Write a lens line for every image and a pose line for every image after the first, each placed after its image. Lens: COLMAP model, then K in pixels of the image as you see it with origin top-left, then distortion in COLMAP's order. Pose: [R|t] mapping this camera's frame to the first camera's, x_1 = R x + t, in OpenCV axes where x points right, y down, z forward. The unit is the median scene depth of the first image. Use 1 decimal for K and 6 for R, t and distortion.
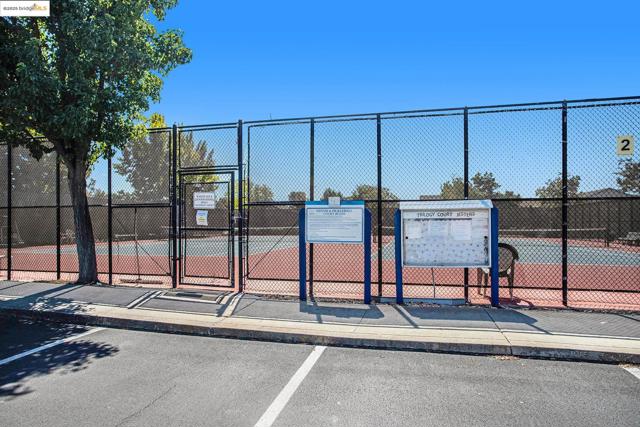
lens RADIAL K [[410.0, 0, 320.0], [0, 410.0, 221.9], [0, 0, 1]] dist [-0.005809, 0.000929]
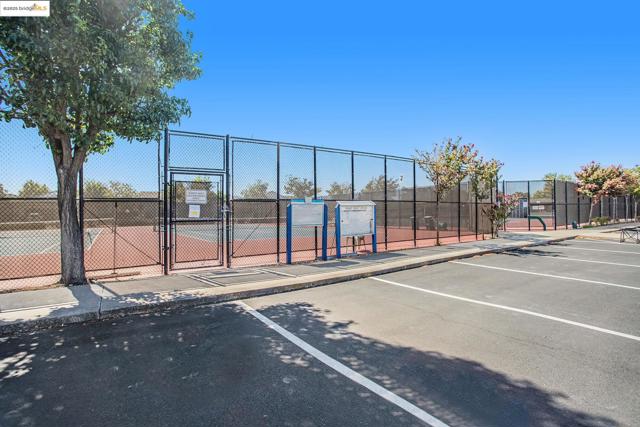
lens RADIAL K [[332.9, 0, 320.0], [0, 332.9, 213.5], [0, 0, 1]] dist [-0.003119, 0.039728]
pose [[0.653539, -0.017346, 0.756694, -0.799198], [0.008003, 0.999840, 0.016007, -0.016344], [-0.756851, -0.004405, 0.653573, 0.099350]]
